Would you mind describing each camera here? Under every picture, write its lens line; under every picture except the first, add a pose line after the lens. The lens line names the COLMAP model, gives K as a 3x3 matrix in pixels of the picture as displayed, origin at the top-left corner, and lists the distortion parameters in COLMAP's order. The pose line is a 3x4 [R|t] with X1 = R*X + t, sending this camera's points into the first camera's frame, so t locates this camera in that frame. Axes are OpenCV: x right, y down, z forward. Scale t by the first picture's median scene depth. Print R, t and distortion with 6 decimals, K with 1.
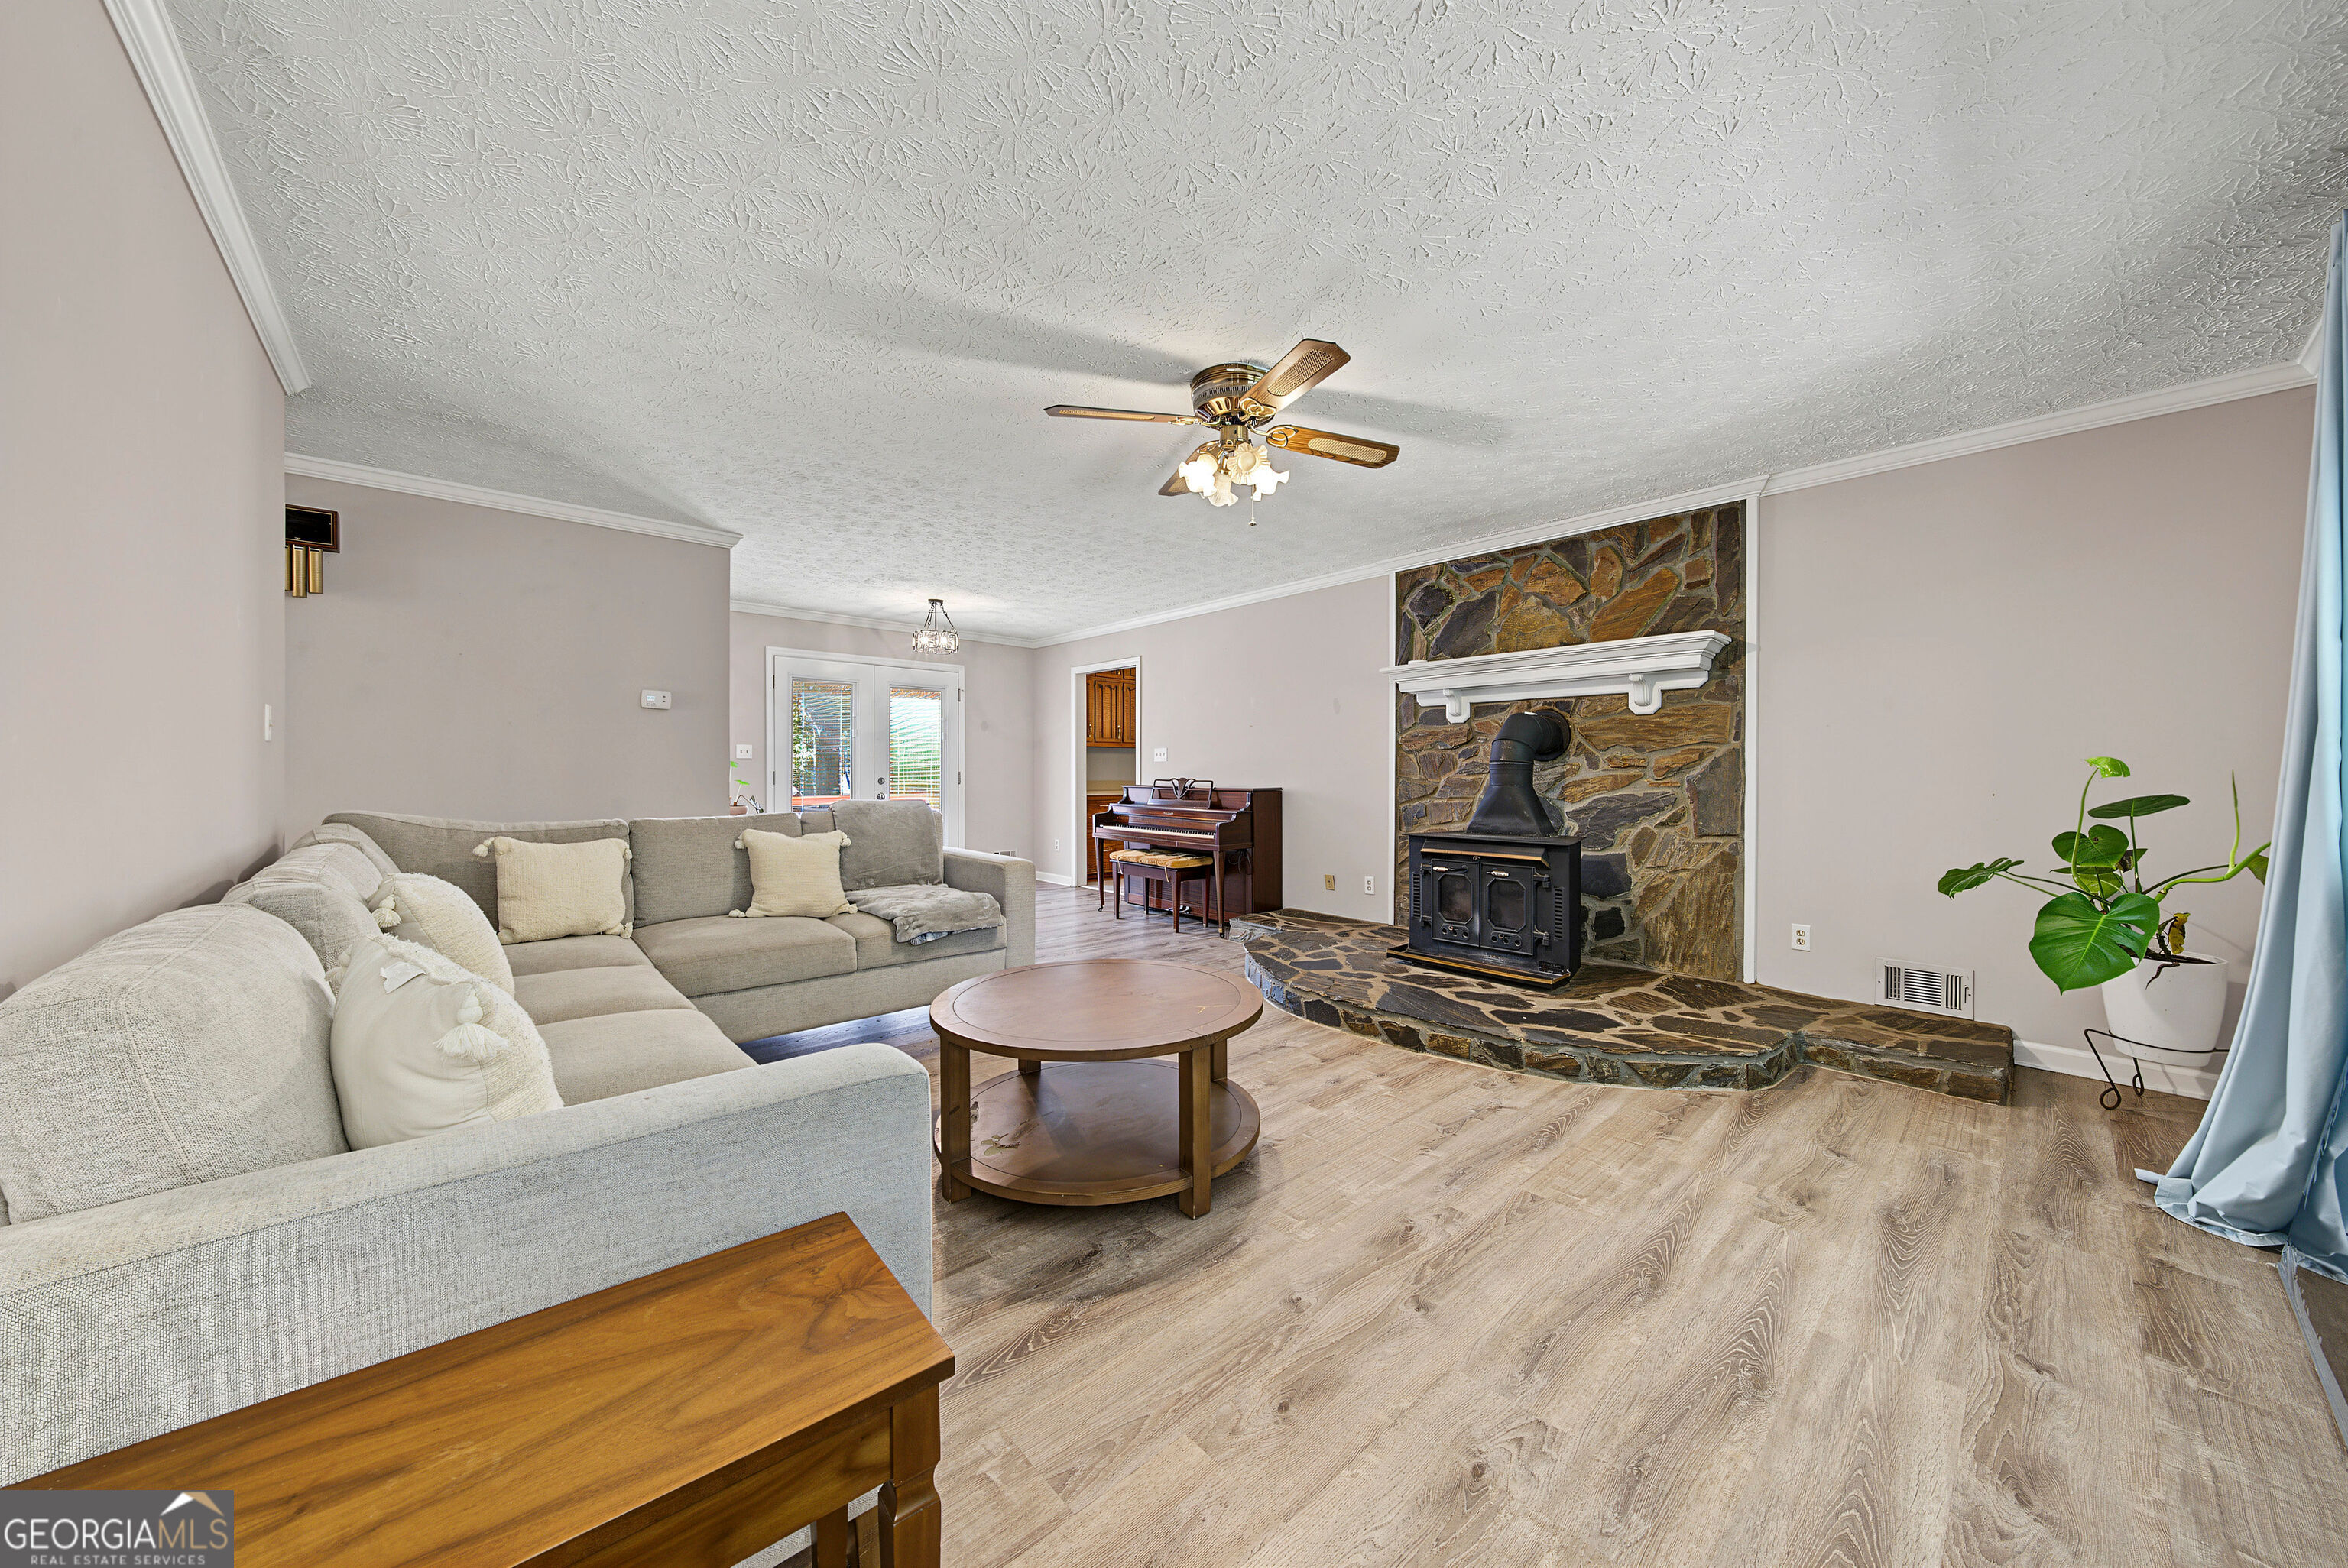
lens RADIAL K [[801.1, 0, 1175.7], [0, 801.1, 778.2], [0, 0, 1]] dist [-0.005590, 0.000525]
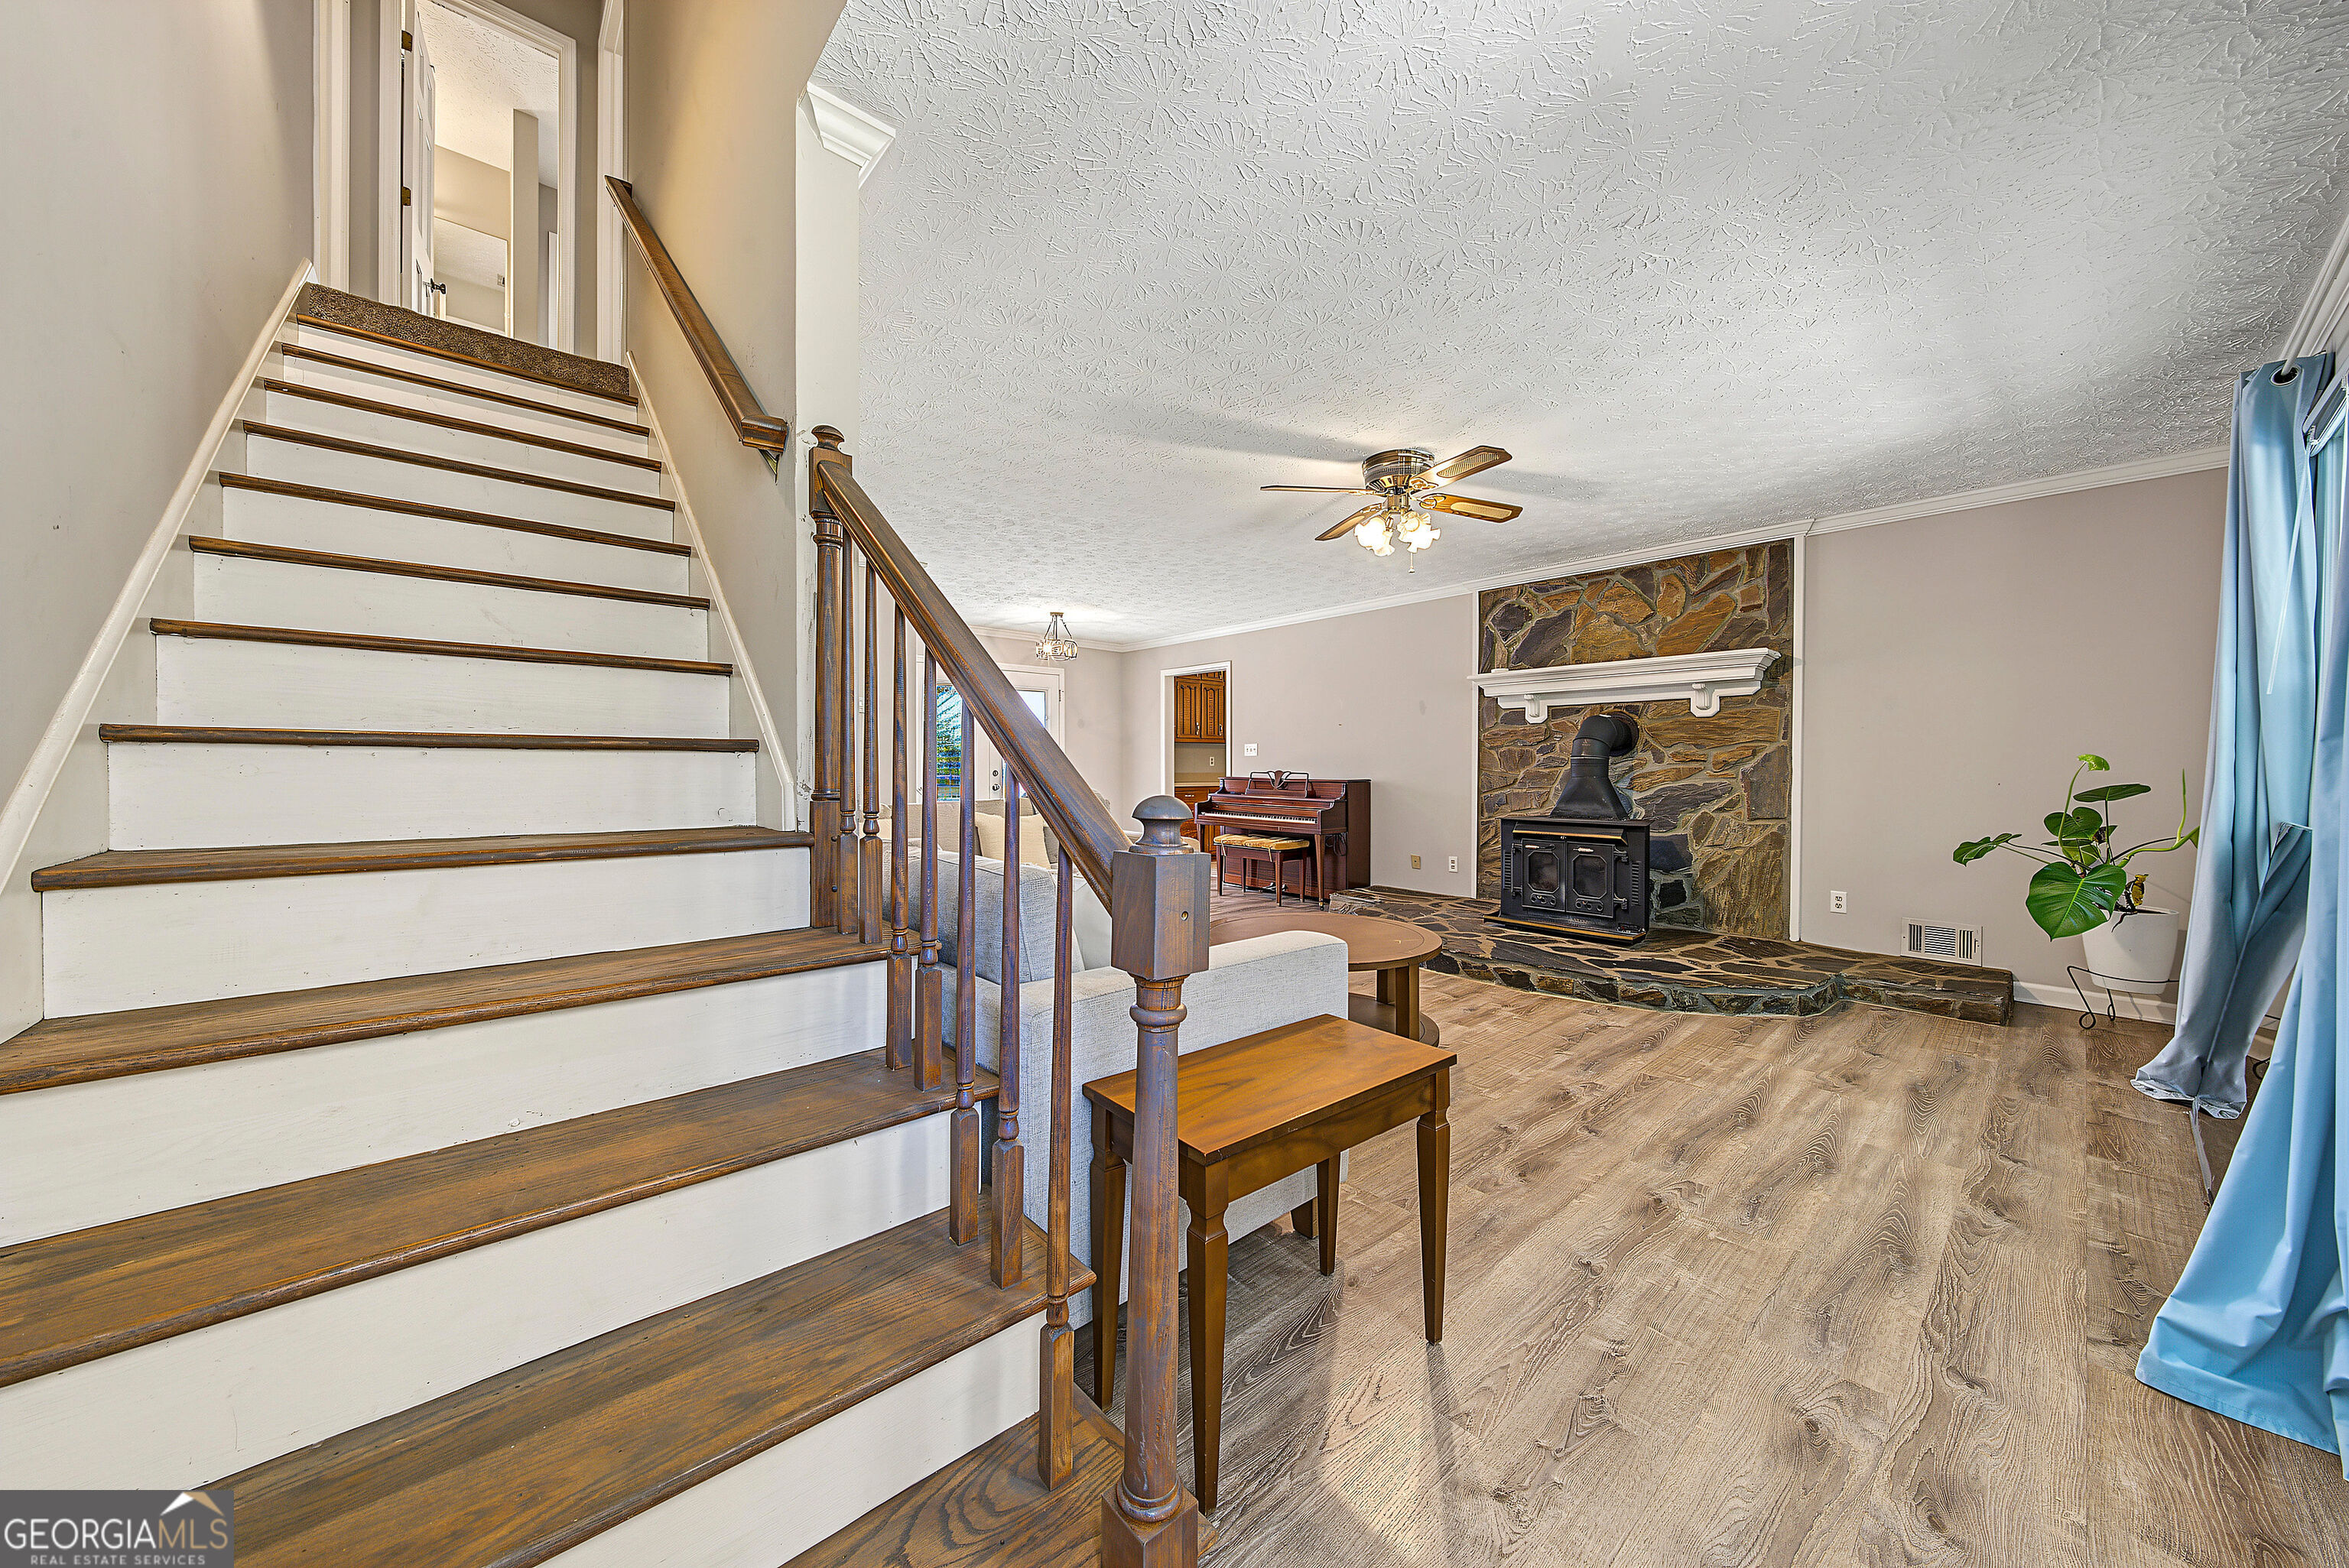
lens RADIAL K [[801.5, 0, 1176.2], [0, 801.5, 776.3], [0, 0, 1]] dist [-0.005590, 0.000525]
pose [[0.999910, 0.000016, -0.013385, -0.248430], [0.000077, 0.999976, 0.006956, -0.000123], [0.013385, -0.006956, 0.999886, -0.269655]]
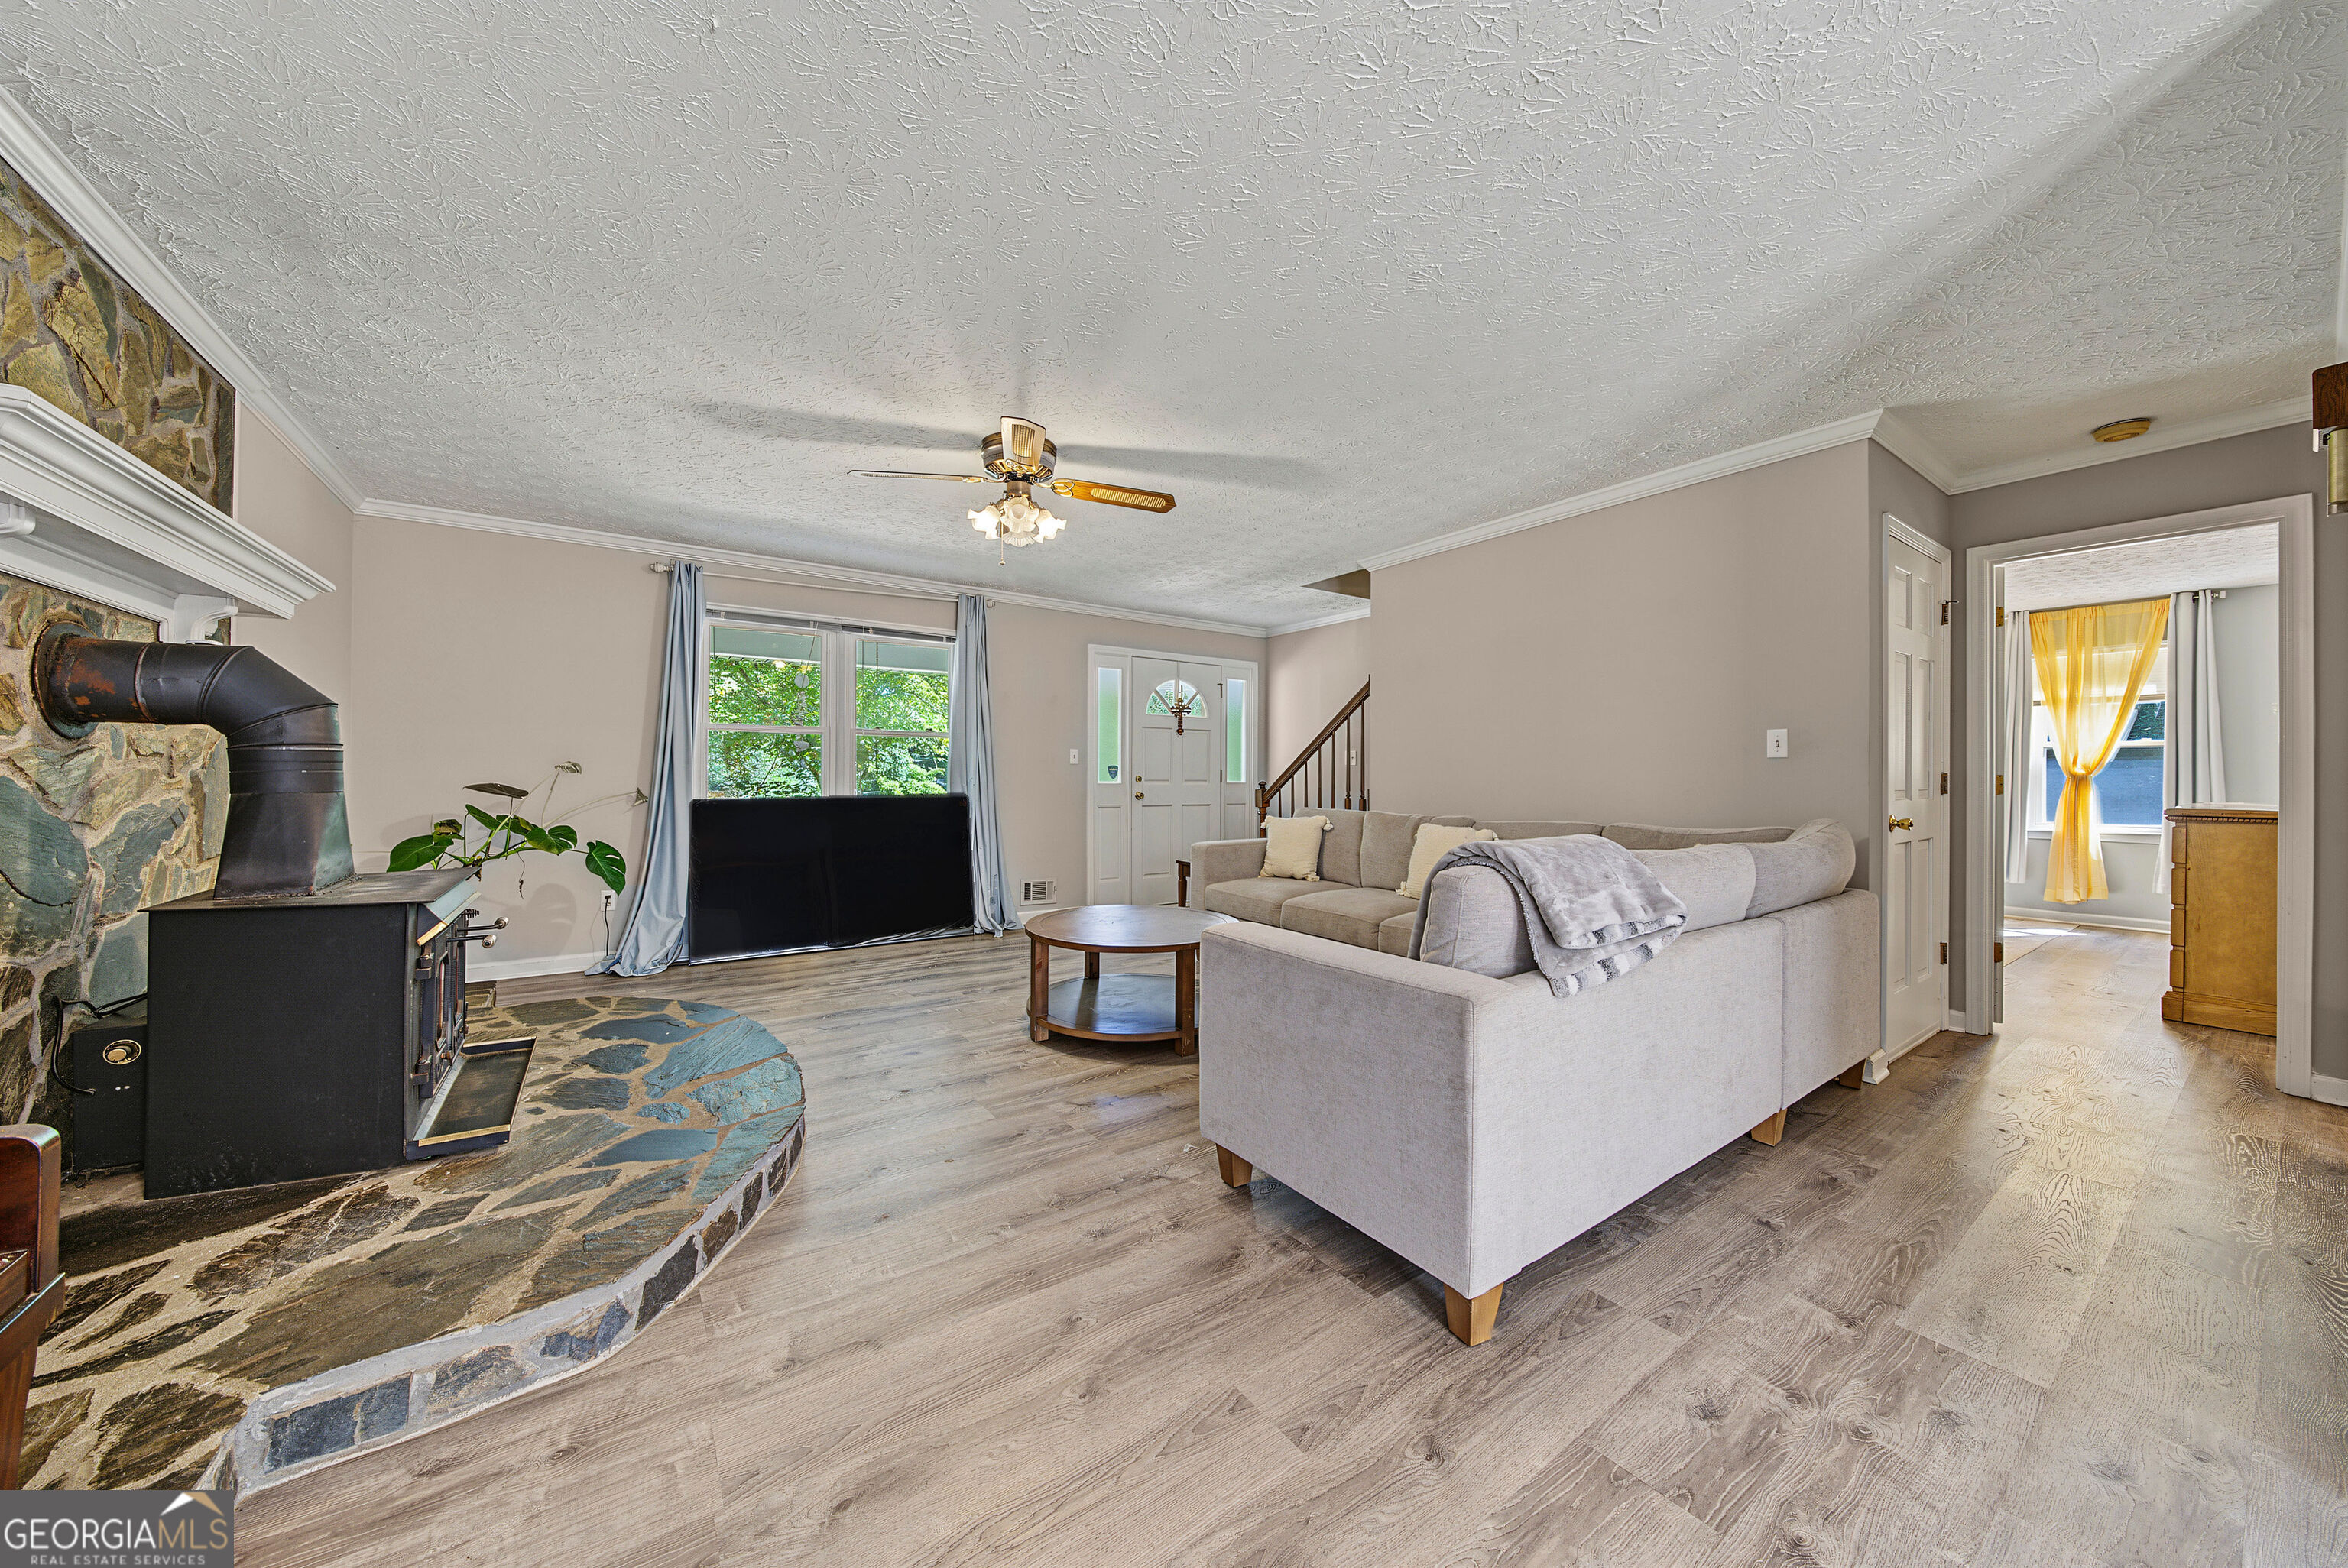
lens RADIAL K [[801.1, 0, 1181.1], [0, 801.1, 778.5], [0, 0, 1]] dist [-0.005590, 0.000525]
pose [[-0.992487, -0.008050, 0.122087, -0.301526], [-0.007239, 0.999949, 0.007088, -0.013131], [-0.122138, 0.006151, -0.992494, 2.033392]]
